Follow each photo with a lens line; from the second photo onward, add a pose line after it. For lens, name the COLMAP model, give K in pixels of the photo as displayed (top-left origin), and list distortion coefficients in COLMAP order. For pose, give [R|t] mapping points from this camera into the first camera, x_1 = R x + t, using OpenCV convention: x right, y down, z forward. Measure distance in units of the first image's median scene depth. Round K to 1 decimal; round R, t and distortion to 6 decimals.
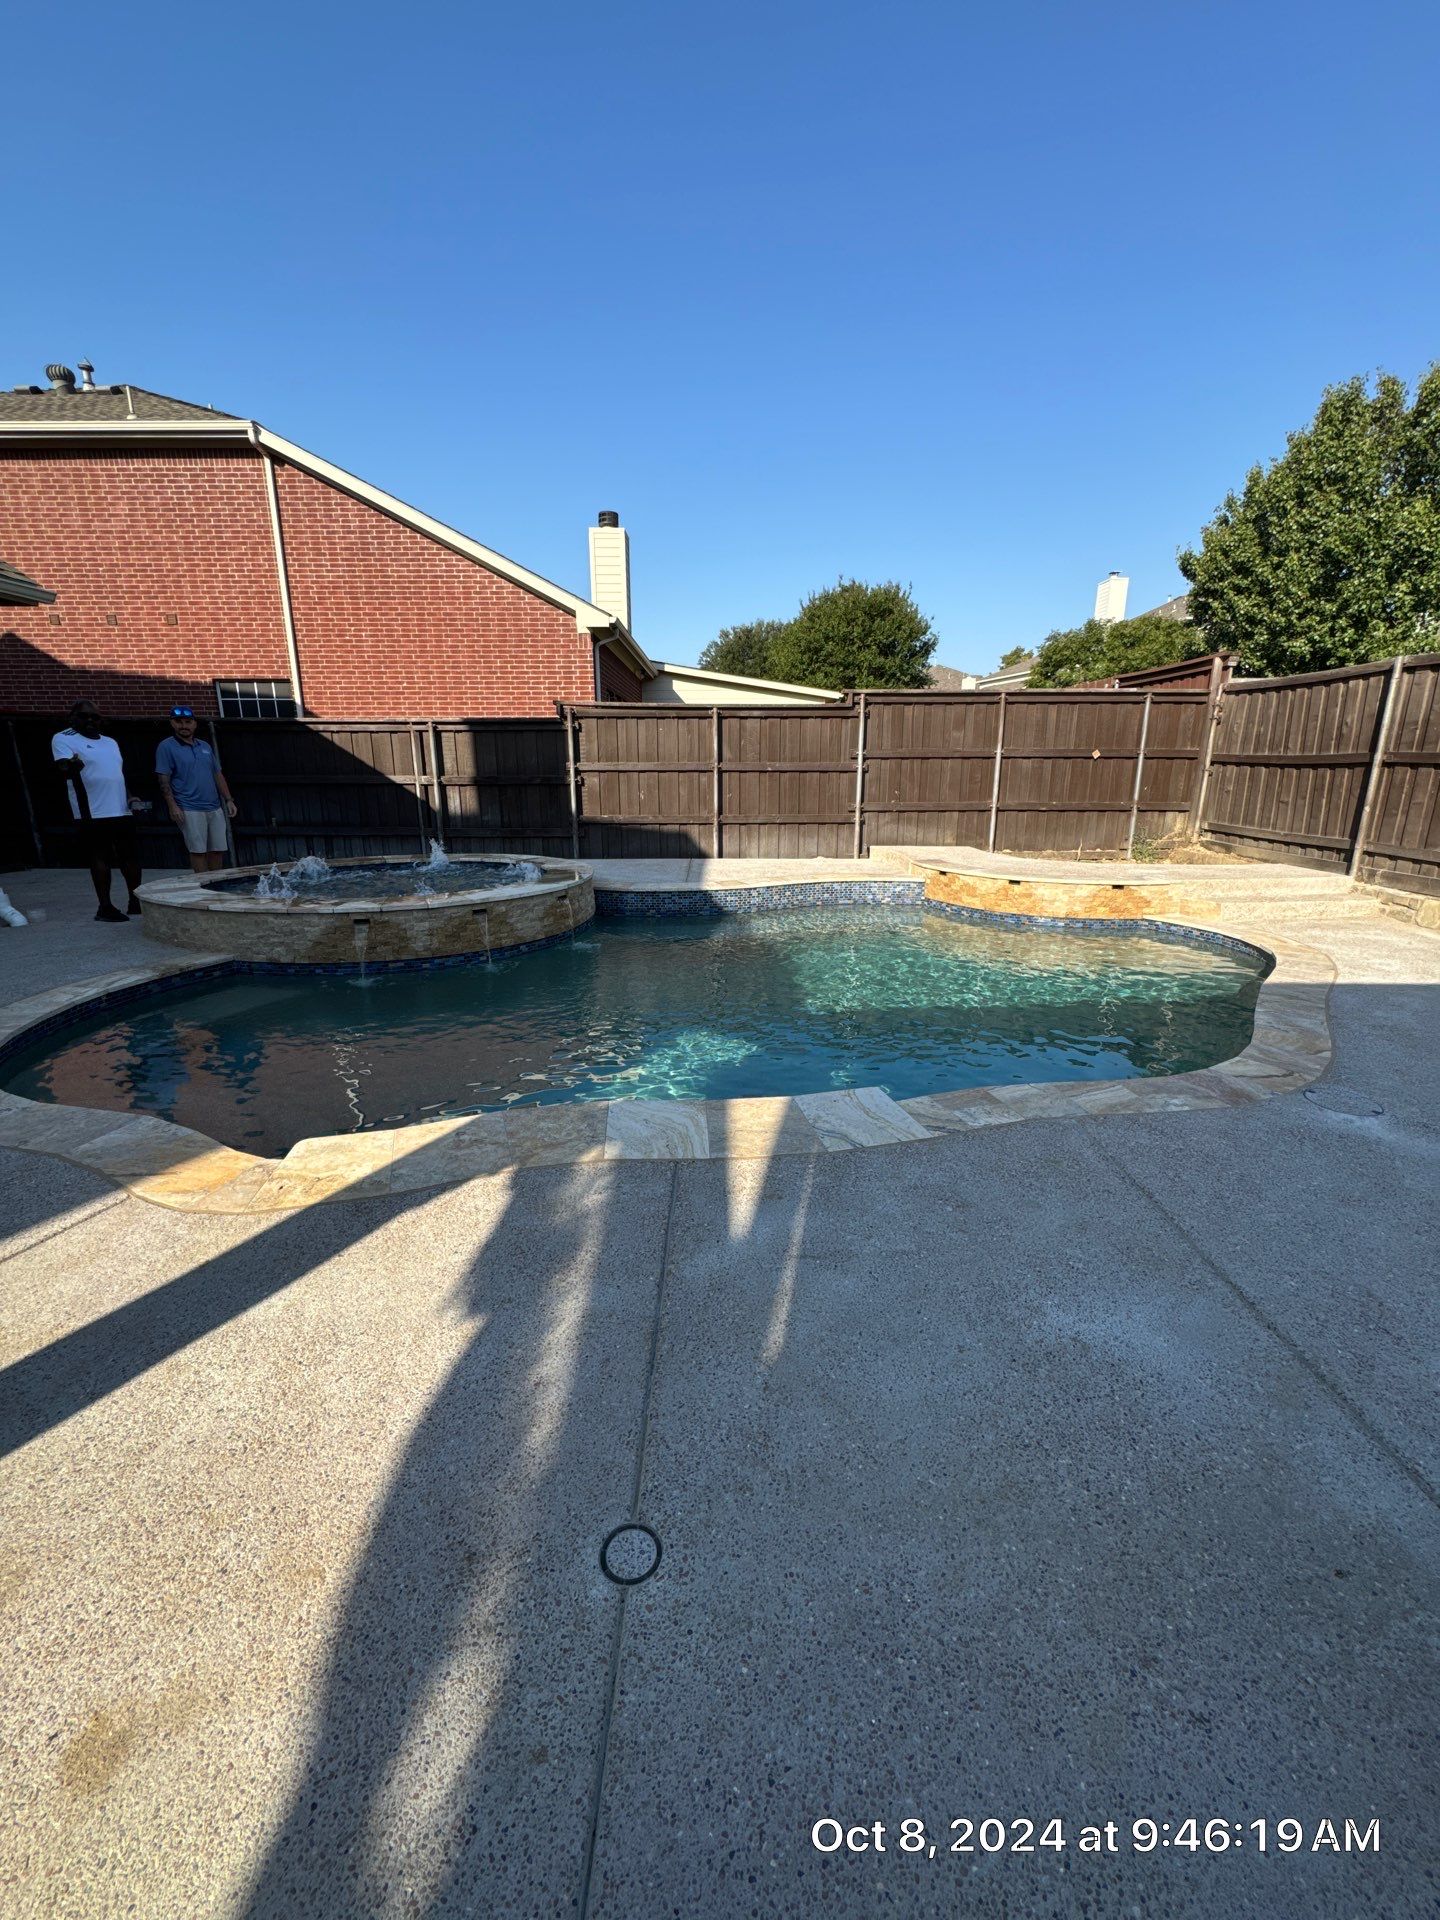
lens RADIAL K [[772.0, 0, 726.3], [0, 772.0, 954.6], [0, 0, 1]] dist [-0.001805, -0.000132]
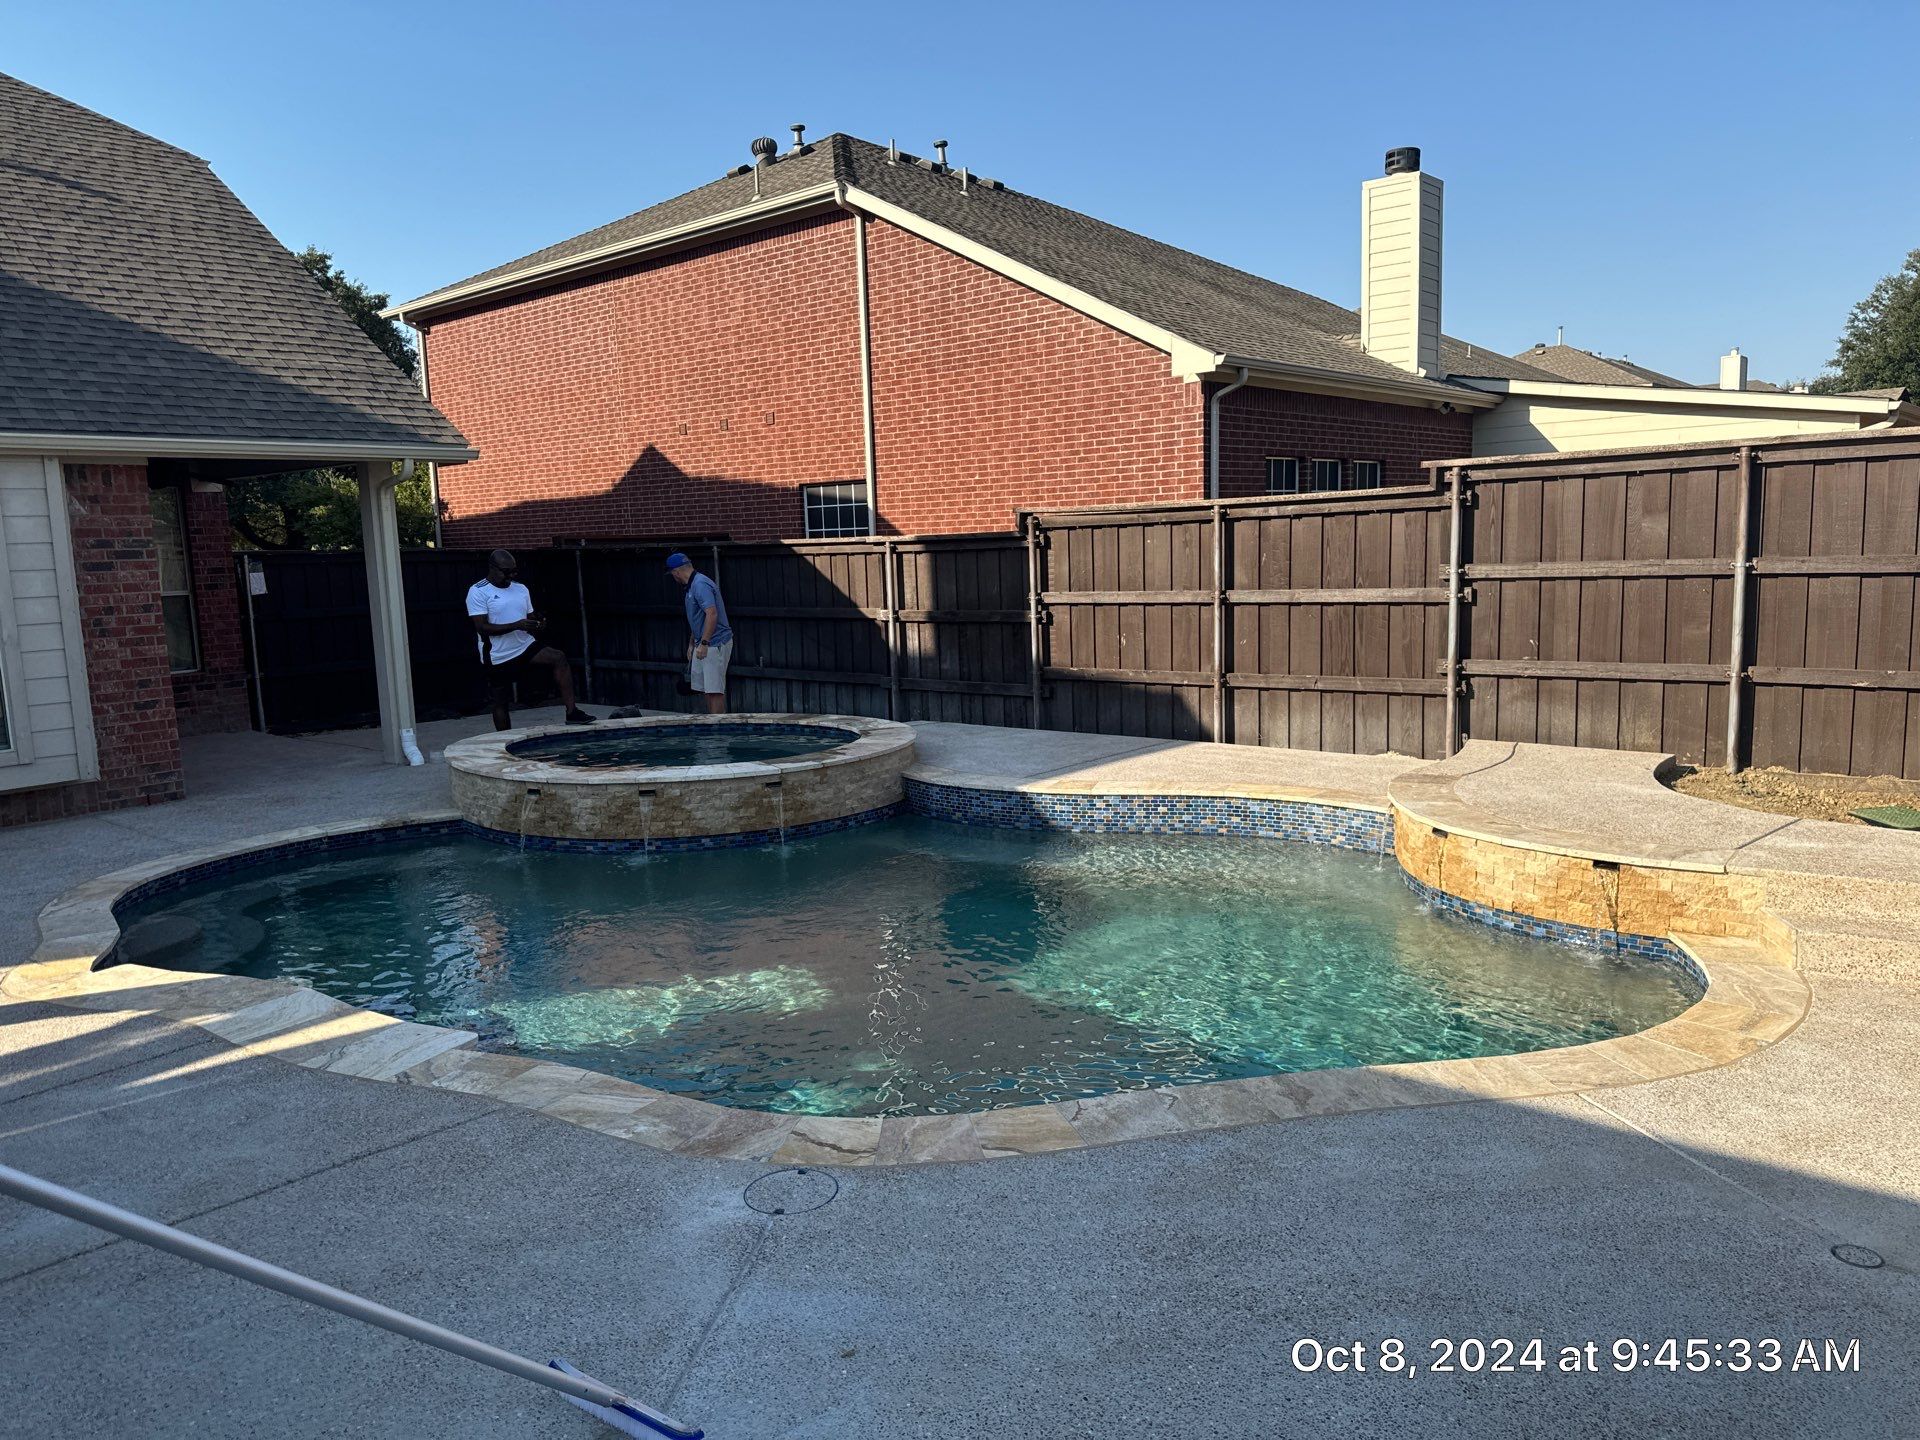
lens RADIAL K [[1350.4, 0, 939.8], [0, 1350.4, 729.0], [0, 0, 1]] dist [0.087031, -0.106148]
pose [[0.750267, 0.062642, -0.658161, 0.541900], [-0.126196, 0.990767, -0.049558, -0.055026], [0.648980, 0.120239, 0.751244, 0.044097]]
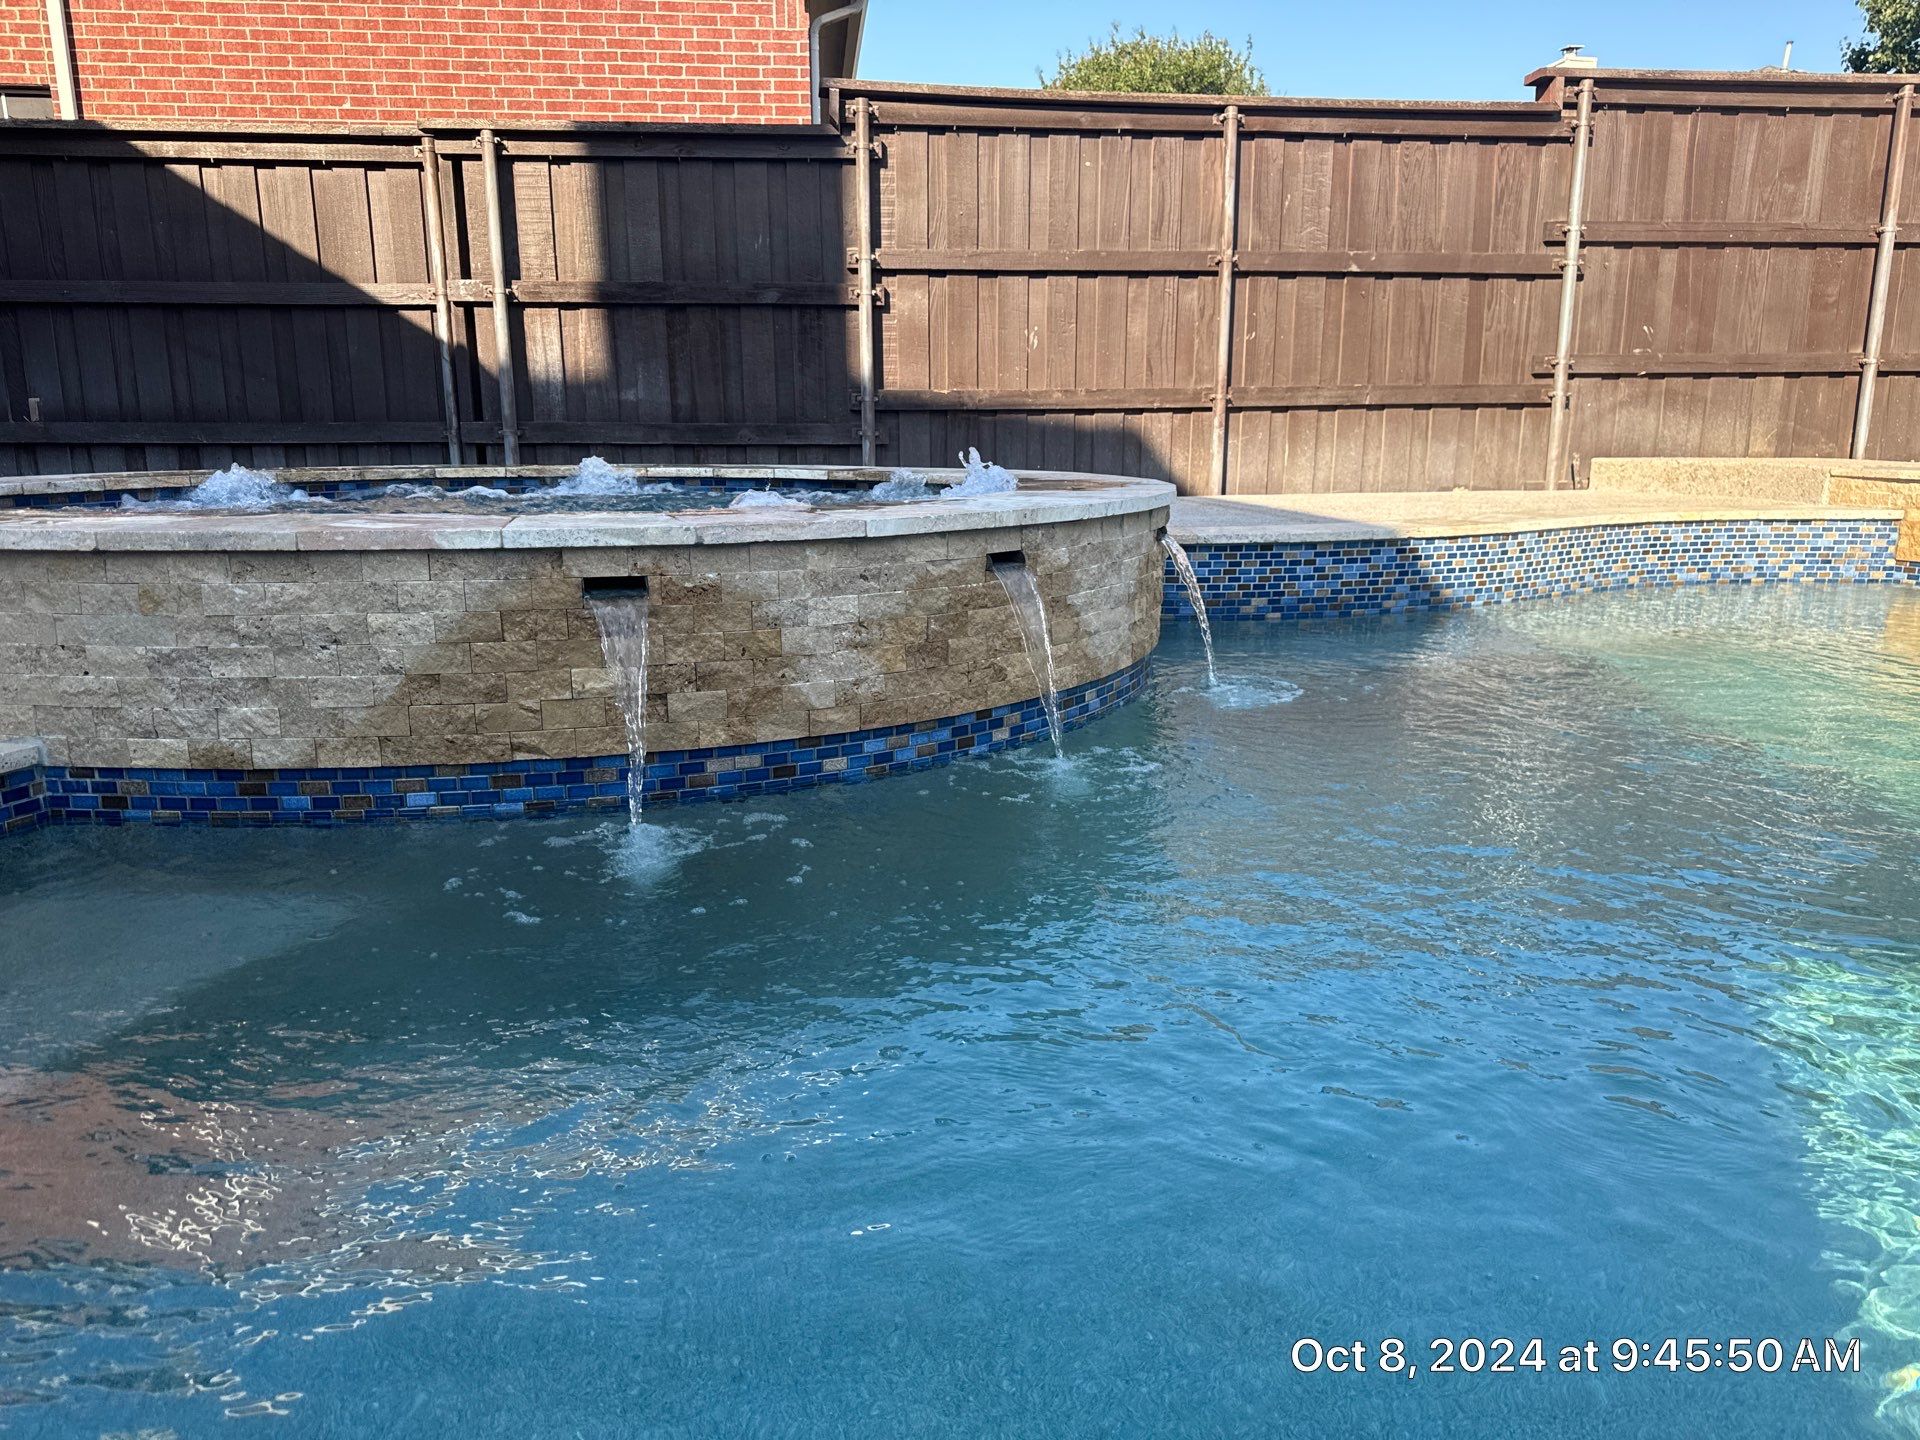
lens RADIAL K [[1364.6, 0, 952.1], [0, 1364.6, 724.4], [0, 0, 1]] dist [0.034677, -0.038862]
pose [[0.994213, -0.025962, 0.104244, -0.232152], [0.028564, 0.999315, -0.023546, 0.007214], [-0.103562, 0.026387, 0.994273, 0.318285]]
